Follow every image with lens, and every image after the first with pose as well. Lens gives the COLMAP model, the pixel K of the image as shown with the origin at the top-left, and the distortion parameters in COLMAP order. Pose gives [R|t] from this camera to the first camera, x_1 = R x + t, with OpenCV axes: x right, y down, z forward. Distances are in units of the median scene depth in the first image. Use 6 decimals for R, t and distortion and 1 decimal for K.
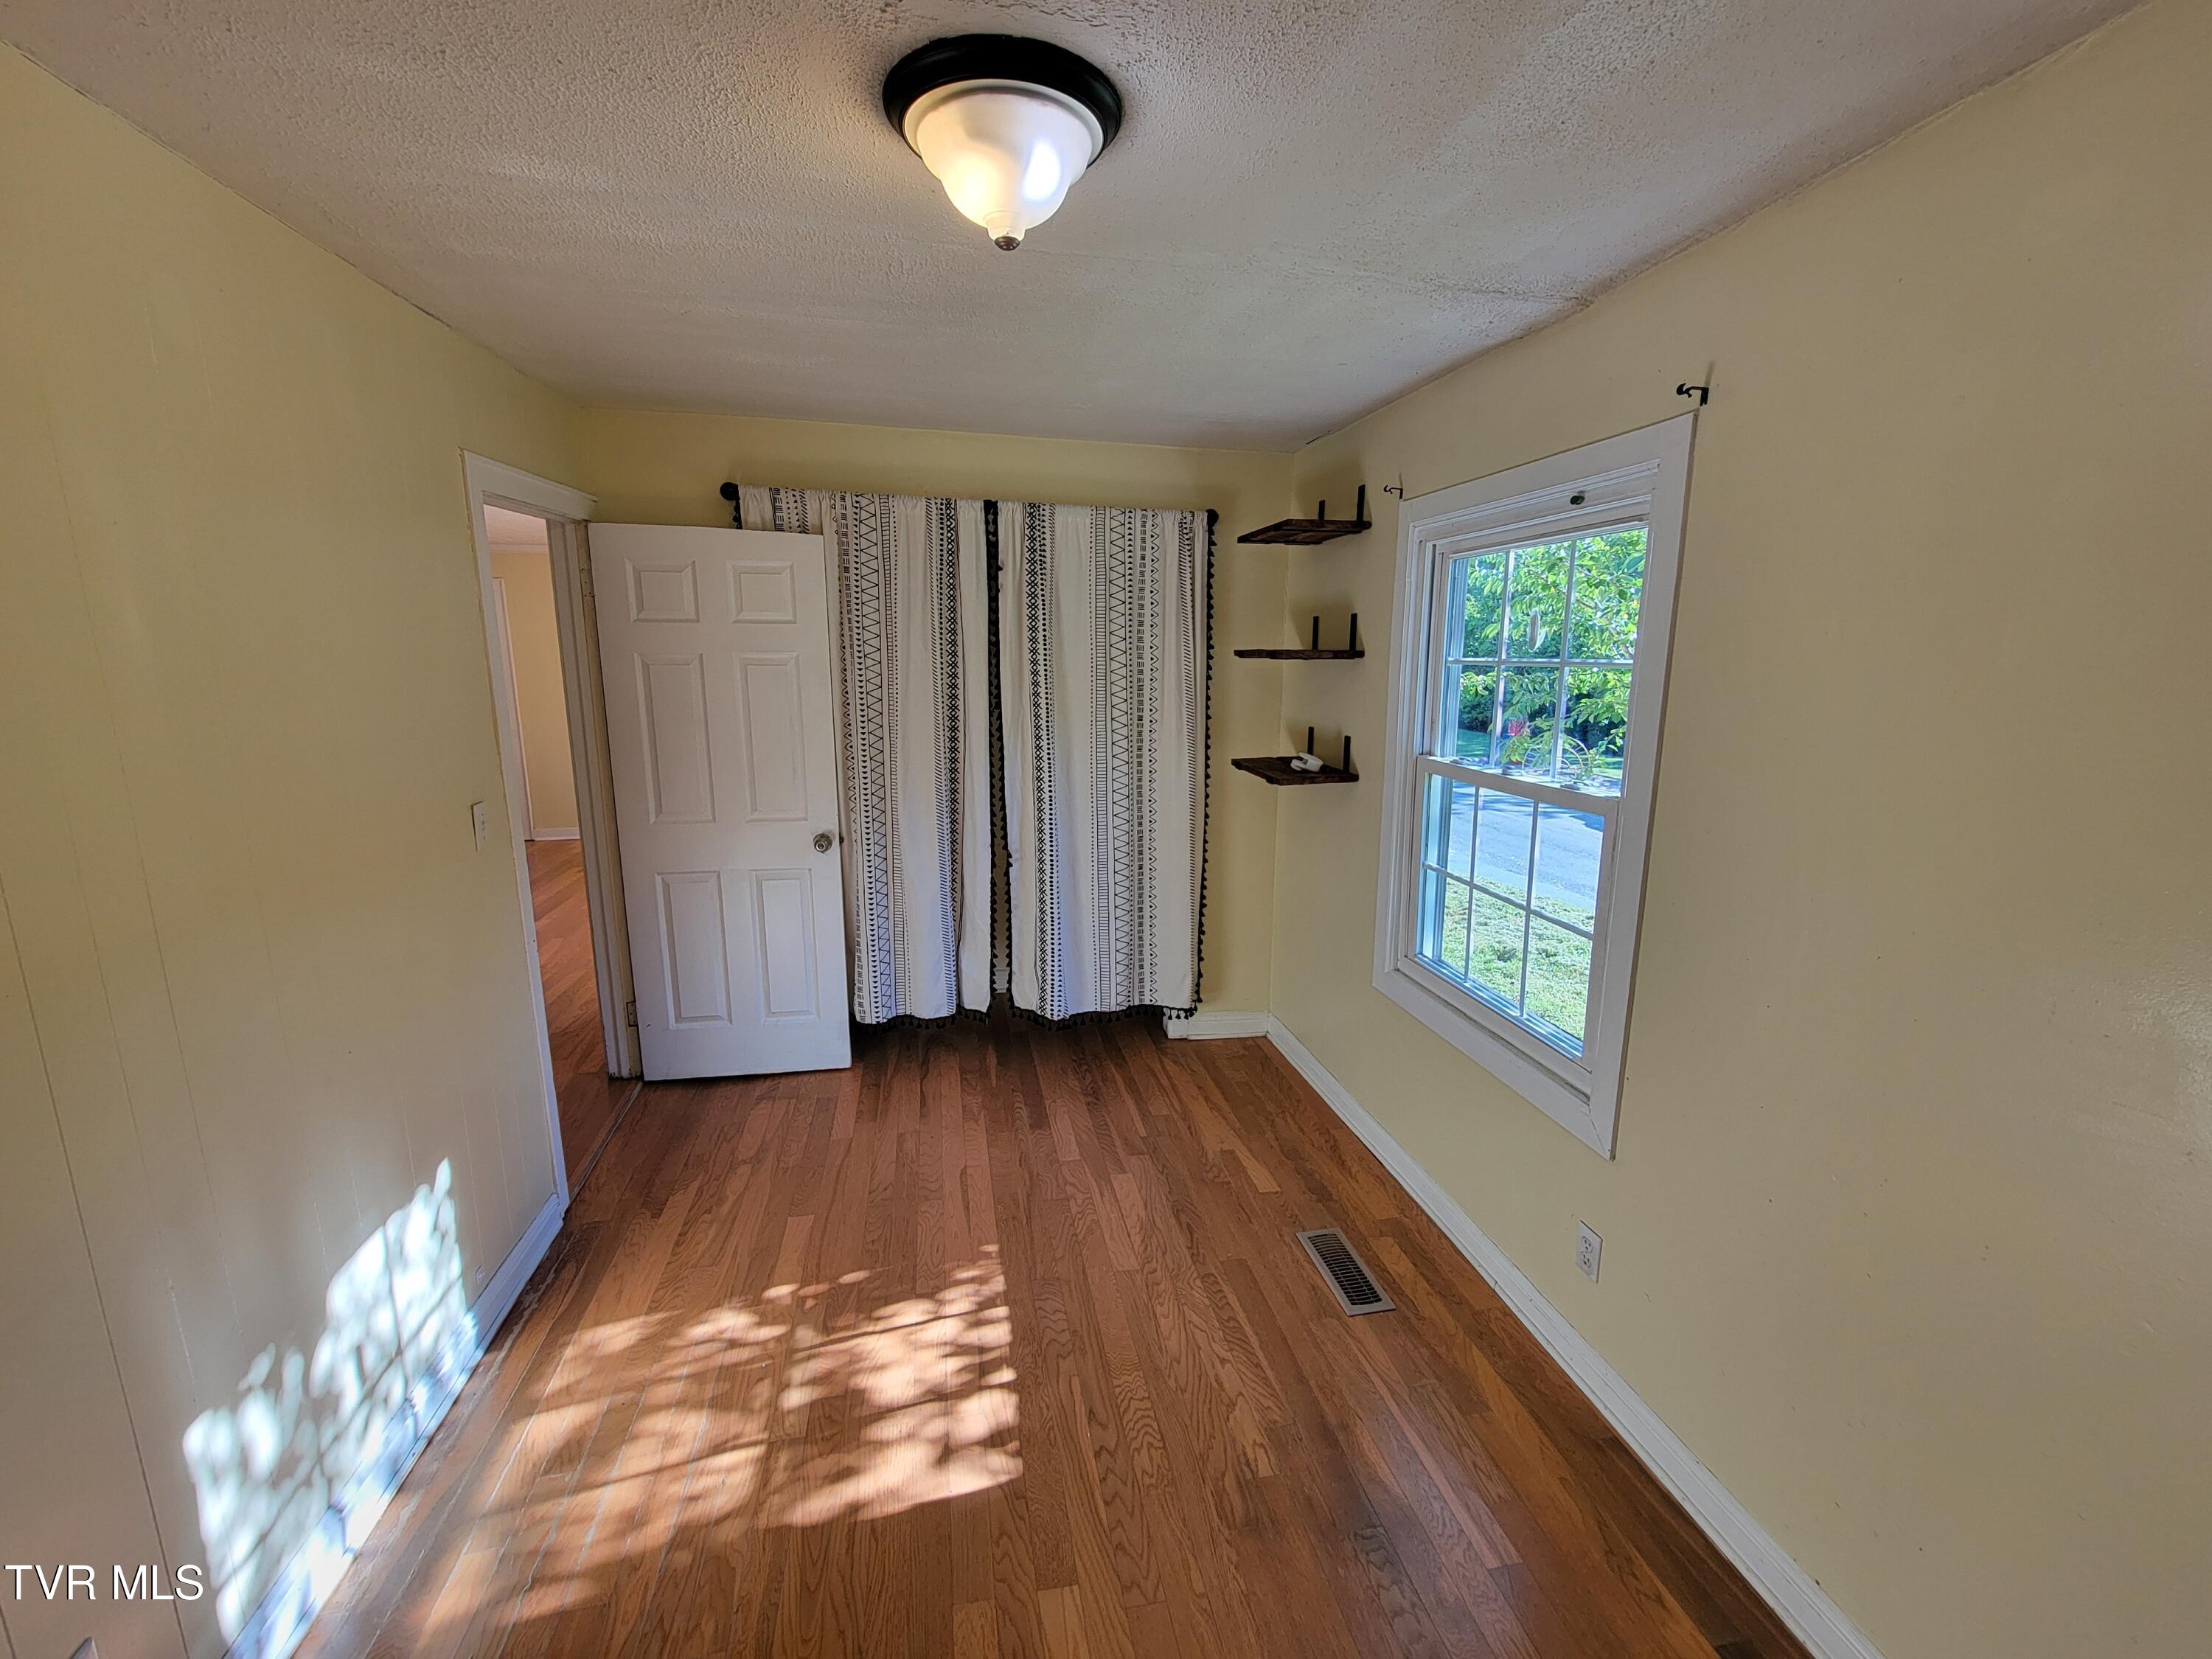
lens RADIAL K [[901.5, 0, 1111.4], [0, 901.5, 823.1], [0, 0, 1]] dist [0.000086, 0.000157]
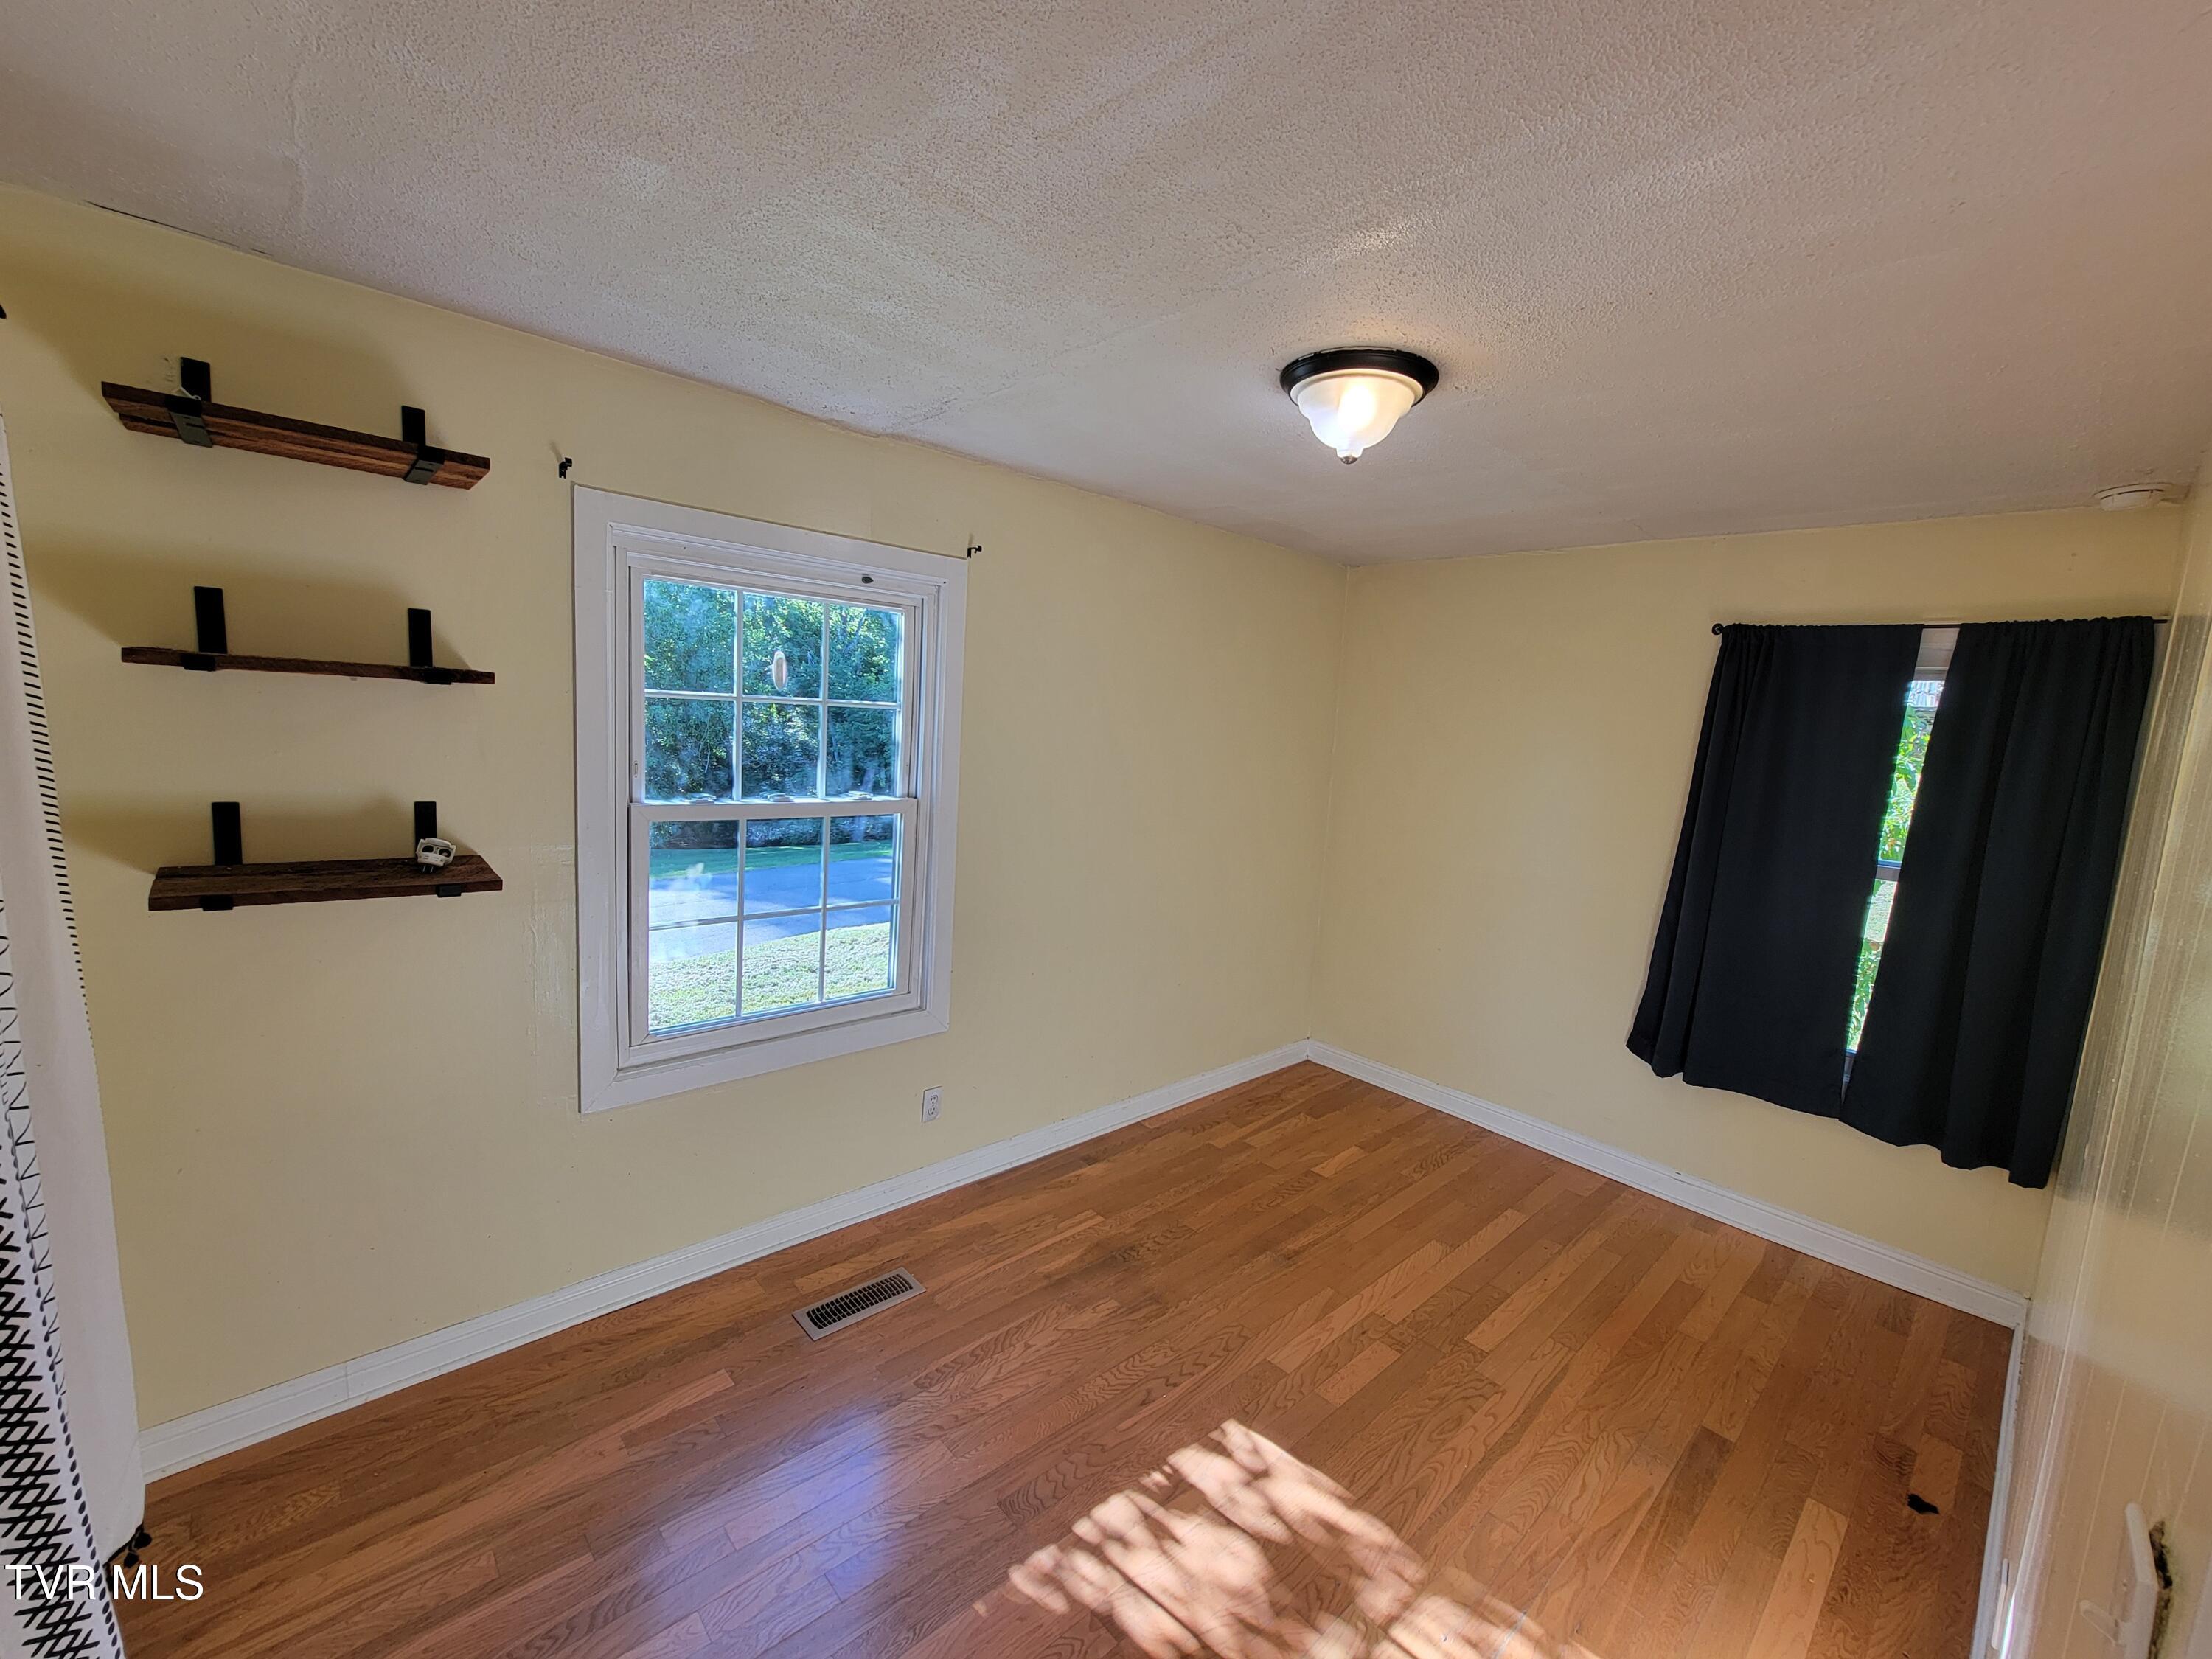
lens RADIAL K [[901.5, 0, 1111.4], [0, 901.5, 823.1], [0, 0, 1]] dist [0.000086, 0.000157]
pose [[-0.513440, -0.141621, 0.846359, -0.768729], [0.097905, 0.970180, 0.221733, -0.256609], [-0.852522, 0.196710, -0.484264, 1.319739]]
